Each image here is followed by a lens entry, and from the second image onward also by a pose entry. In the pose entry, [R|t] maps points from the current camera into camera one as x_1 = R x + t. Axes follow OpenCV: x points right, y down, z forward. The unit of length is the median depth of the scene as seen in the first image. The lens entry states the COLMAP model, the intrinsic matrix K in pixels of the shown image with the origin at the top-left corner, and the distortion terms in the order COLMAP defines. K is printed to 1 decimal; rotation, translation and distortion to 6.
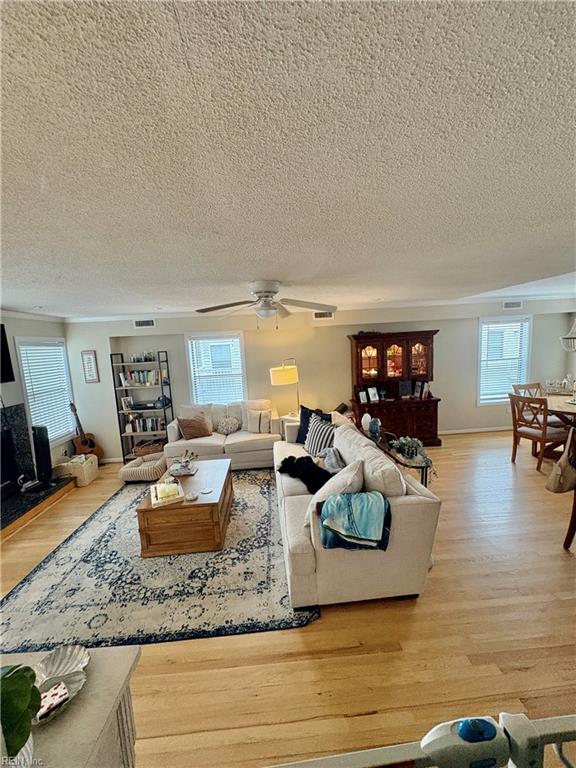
lens RADIAL K [[306.2, 0, 288.0], [0, 306.2, 384.0], [0, 0, 1]] dist [0.000871, -0.000585]
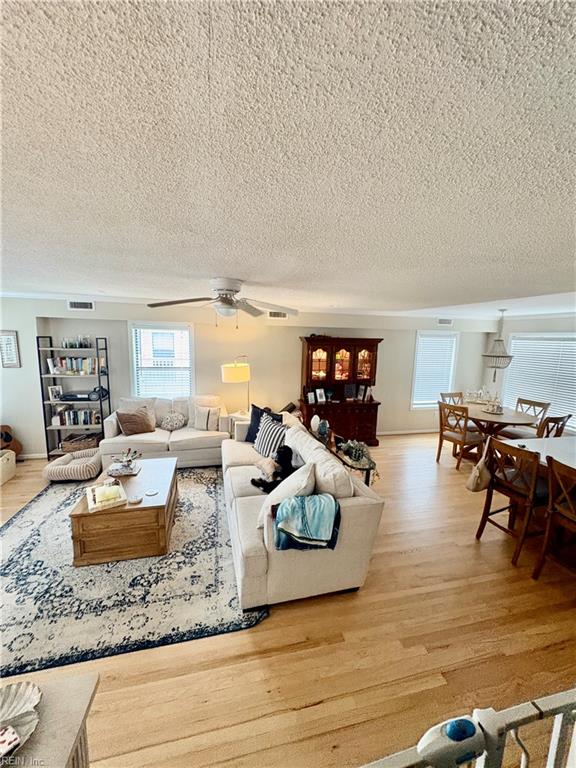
lens RADIAL K [[306.2, 0, 288.0], [0, 306.2, 384.0], [0, 0, 1]] dist [0.000871, -0.000585]
pose [[0.981387, 0.052701, 0.184668, -0.045739], [-0.056435, 0.998293, 0.015022, -0.026165], [-0.183562, -0.025164, 0.982686, -0.001795]]
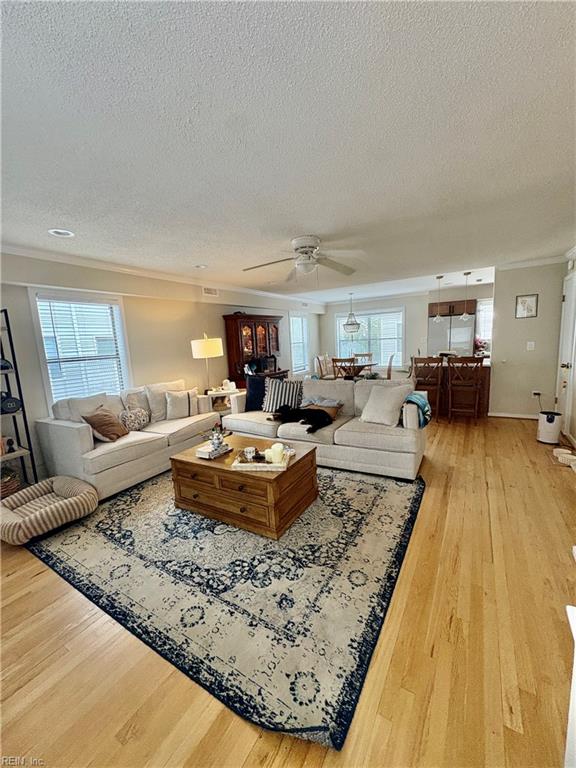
lens RADIAL K [[306.2, 0, 288.0], [0, 306.2, 384.0], [0, 0, 1]] dist [0.000871, -0.000585]
pose [[0.568809, -0.093386, 0.817151, -1.032675], [0.128000, 0.991479, 0.024209, 0.141925], [-0.812448, 0.090825, 0.575916, 0.459647]]
